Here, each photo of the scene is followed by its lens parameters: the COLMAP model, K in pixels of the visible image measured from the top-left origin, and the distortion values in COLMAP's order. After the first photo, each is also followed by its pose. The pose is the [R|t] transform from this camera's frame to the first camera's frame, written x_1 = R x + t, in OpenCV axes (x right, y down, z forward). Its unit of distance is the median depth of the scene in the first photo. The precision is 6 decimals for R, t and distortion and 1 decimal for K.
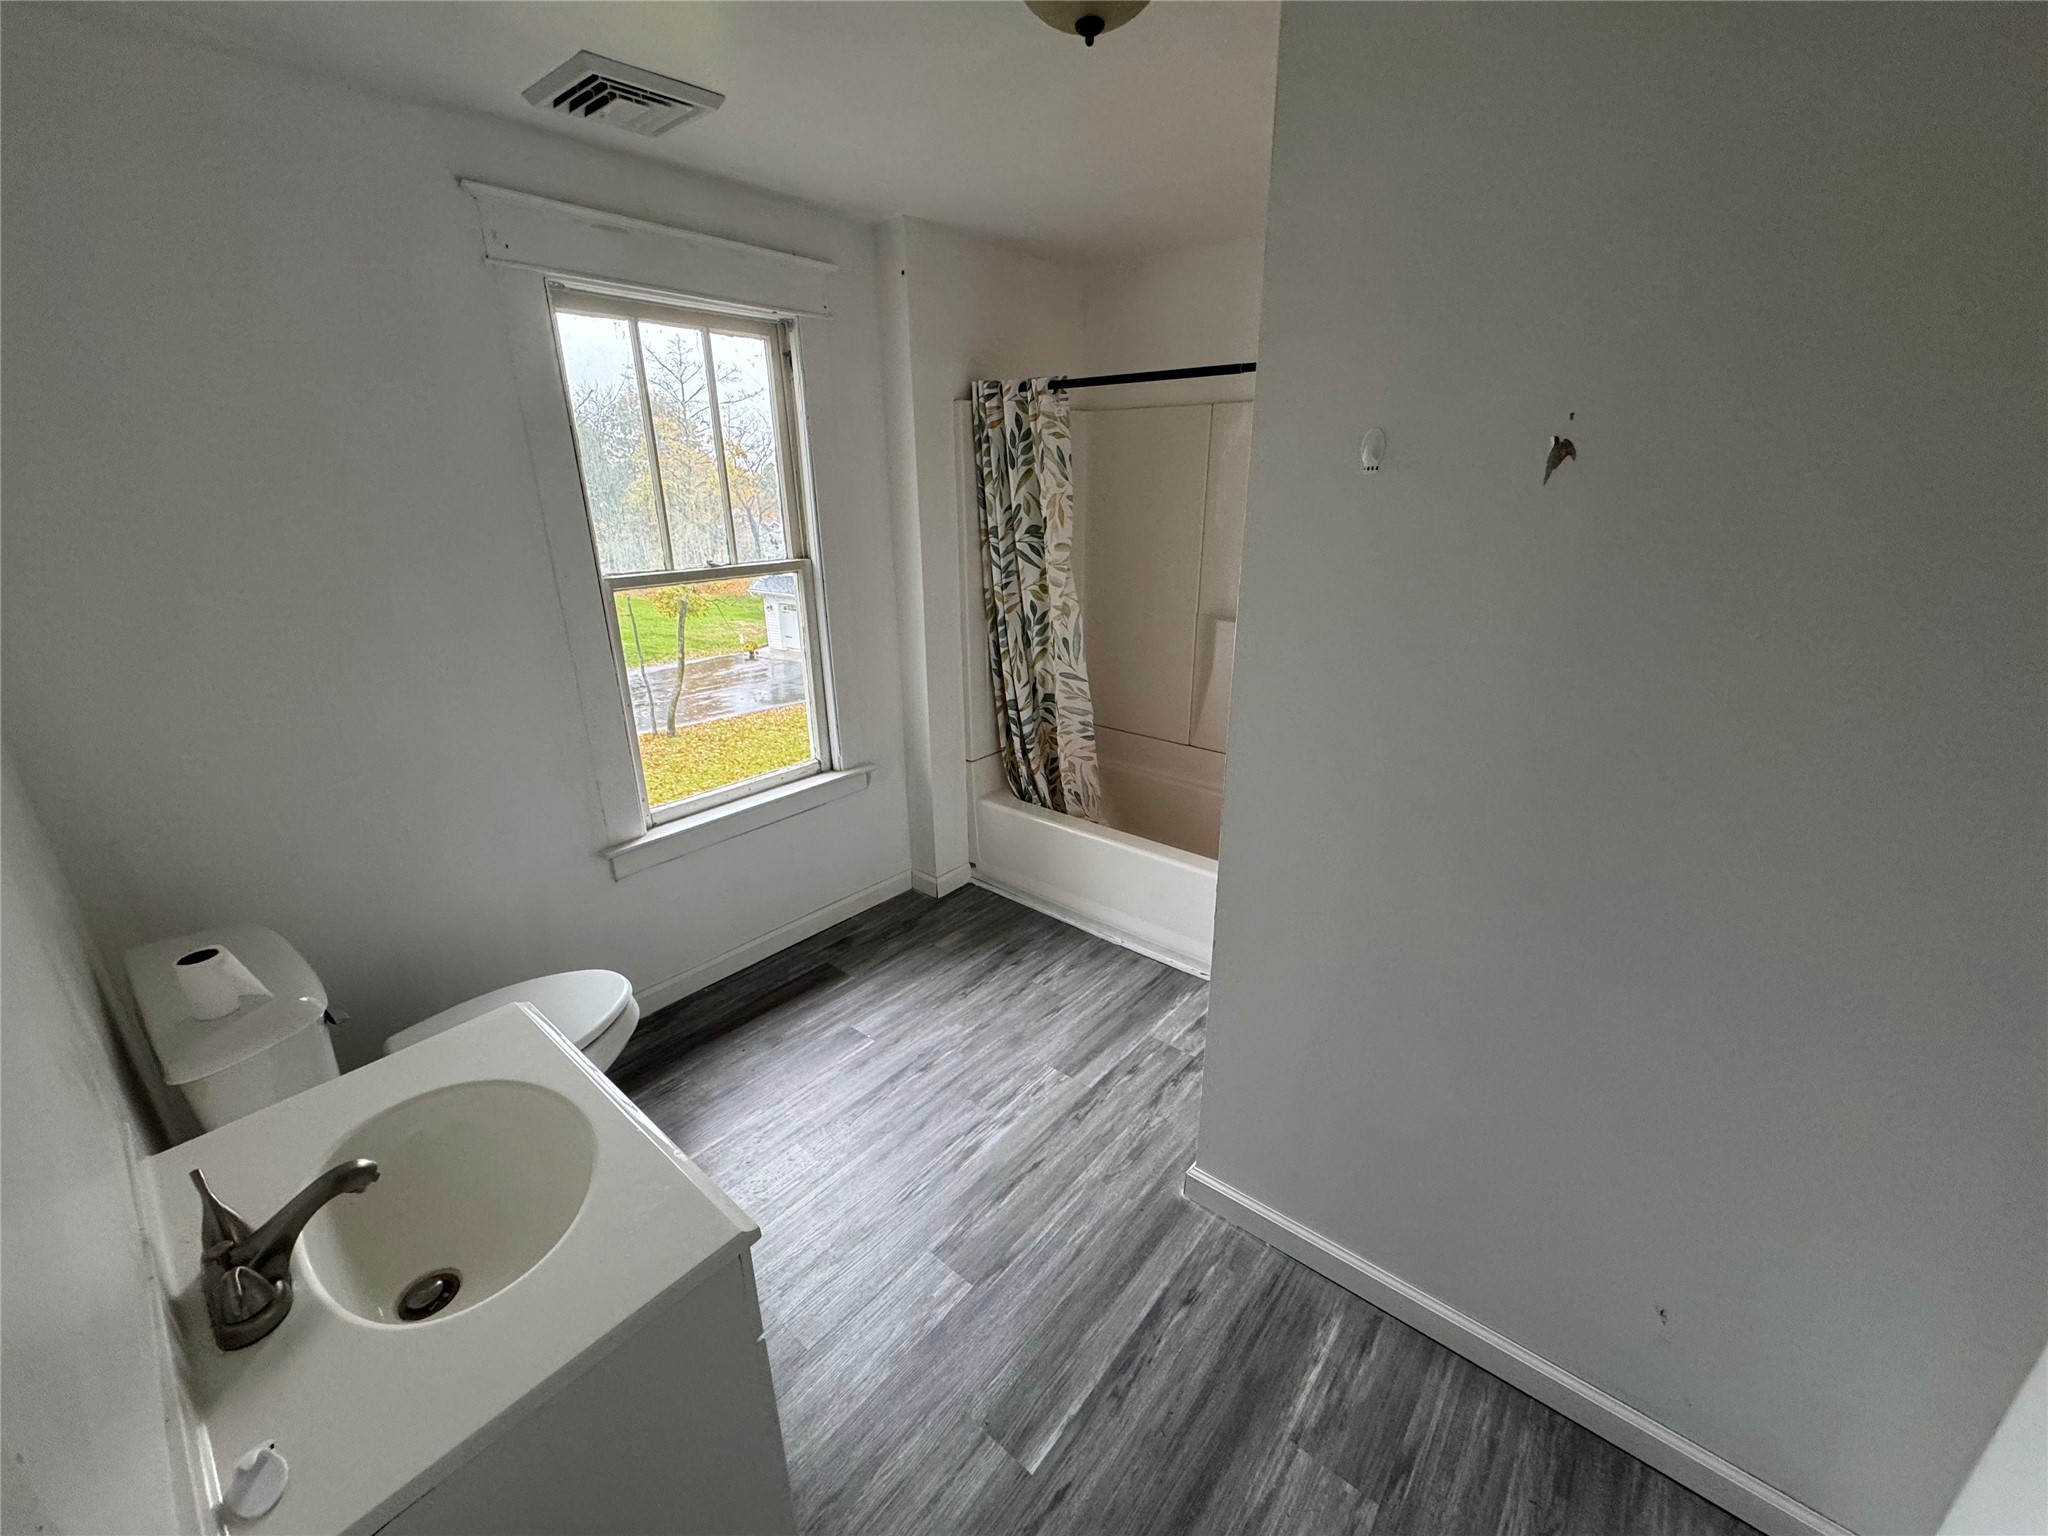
lens RADIAL K [[816.9, 0, 1028.9], [0, 816.9, 766.6], [0, 0, 1]] dist [0.000638, 0.000185]
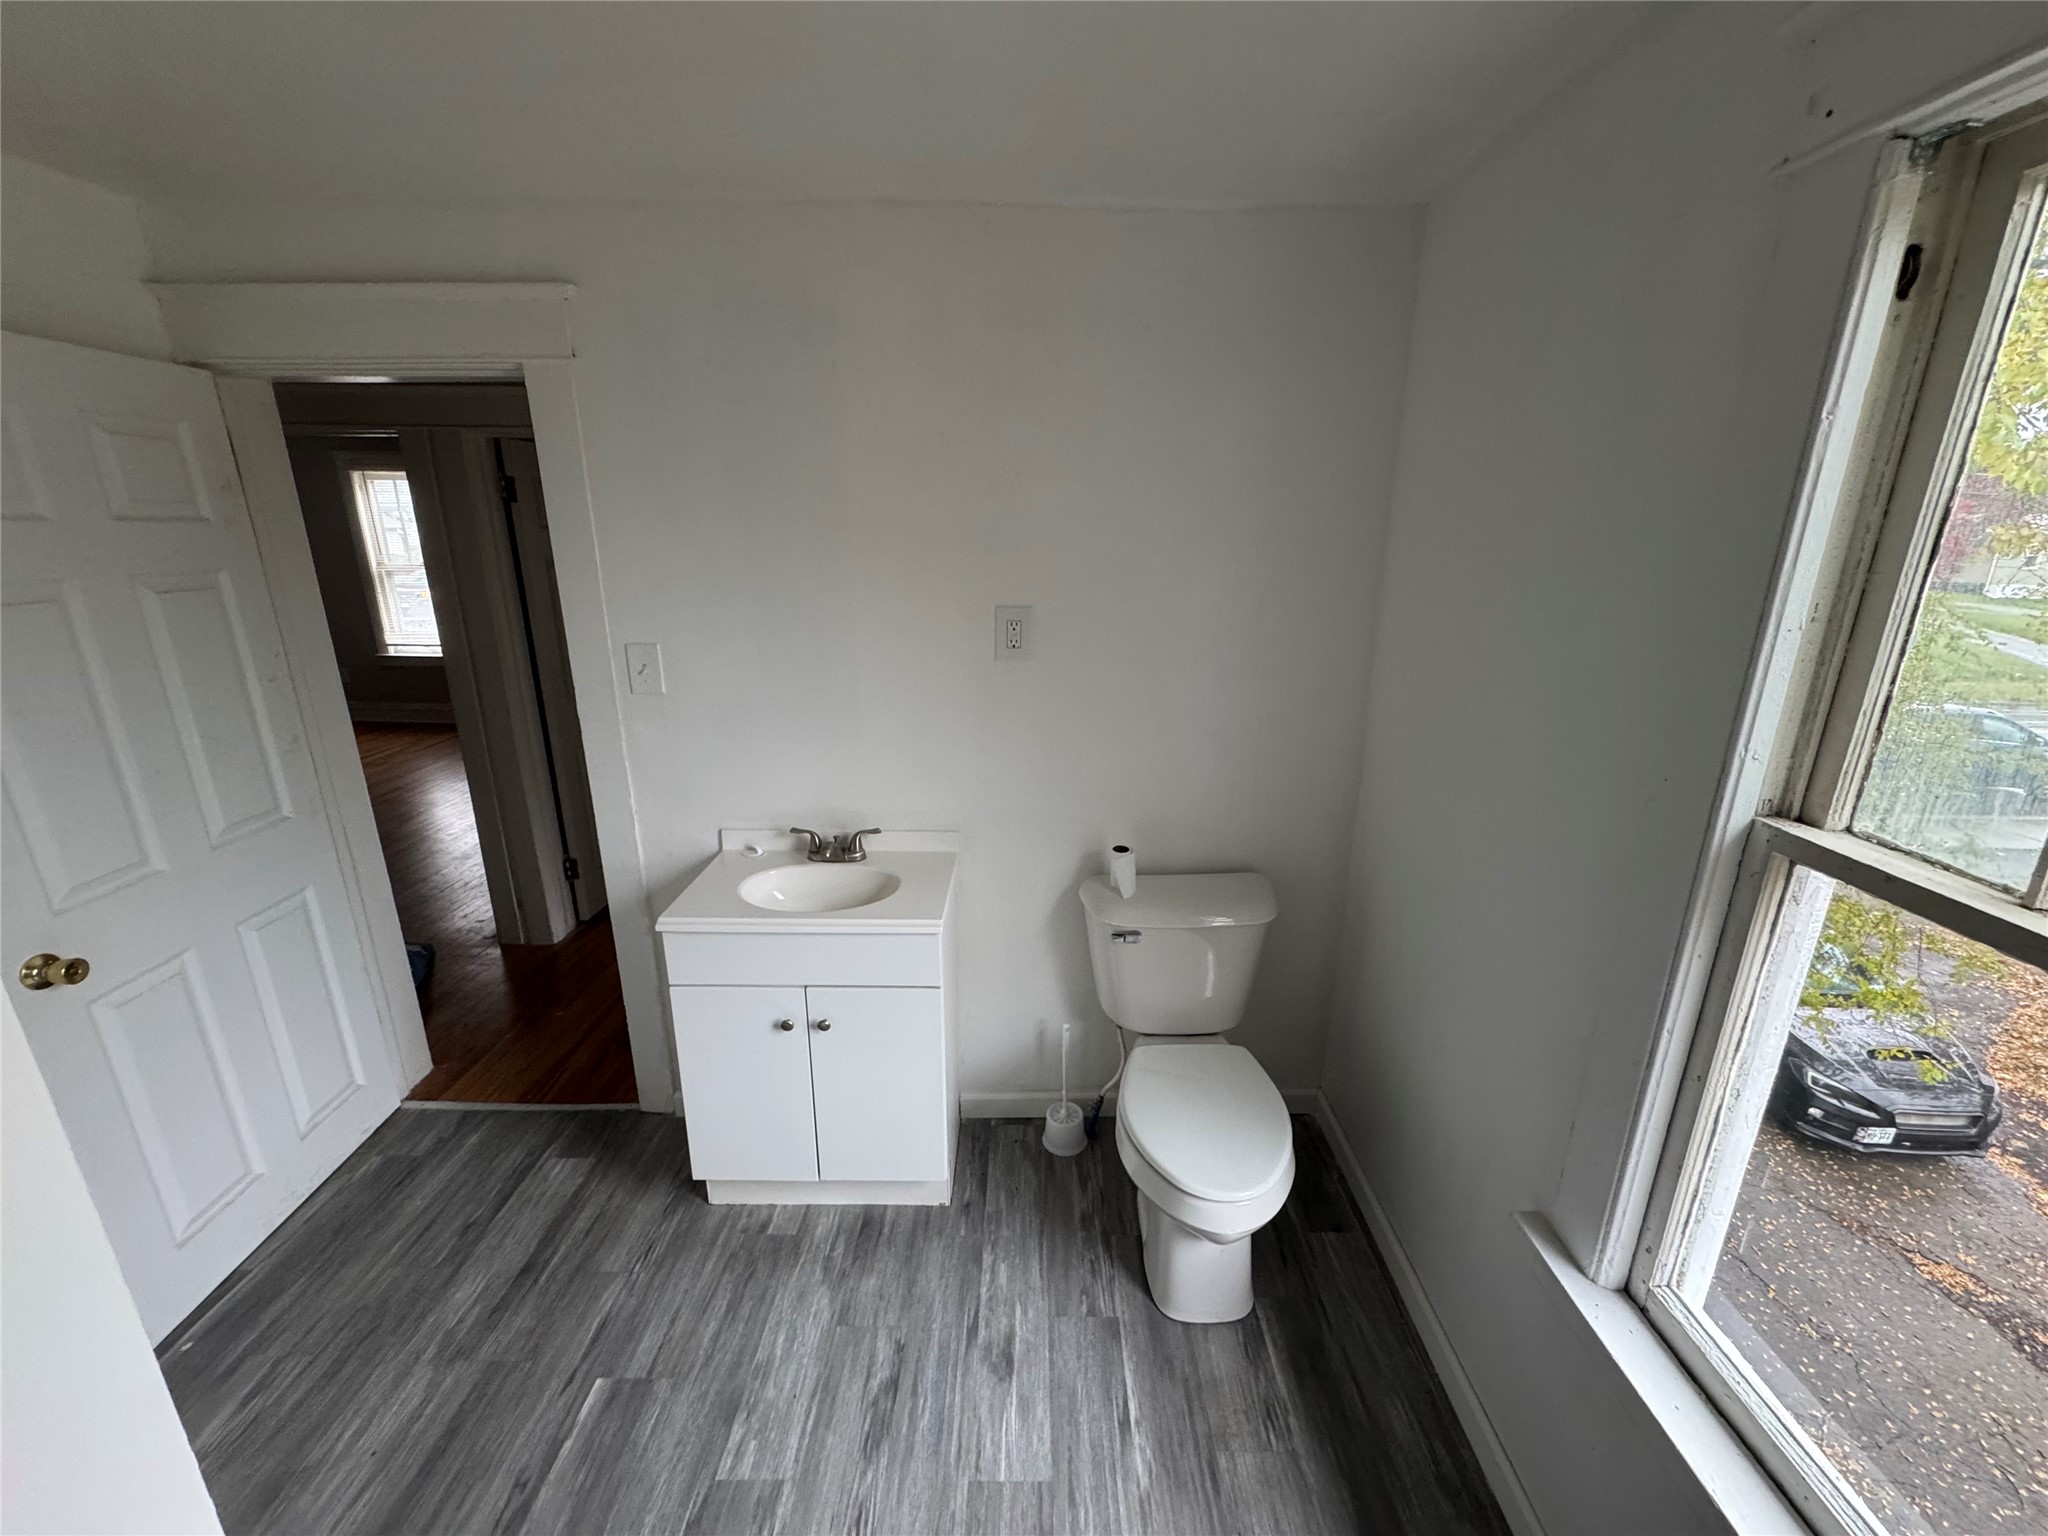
lens RADIAL K [[816.9, 0, 1028.9], [0, 816.9, 766.6], [0, 0, 1]] dist [0.000638, 0.000185]
pose [[-0.771137, 0.191733, -0.607113, 0.065081], [-0.204818, 0.828177, 0.521701, -0.584895], [0.602825, 0.526650, -0.599368, 1.458707]]
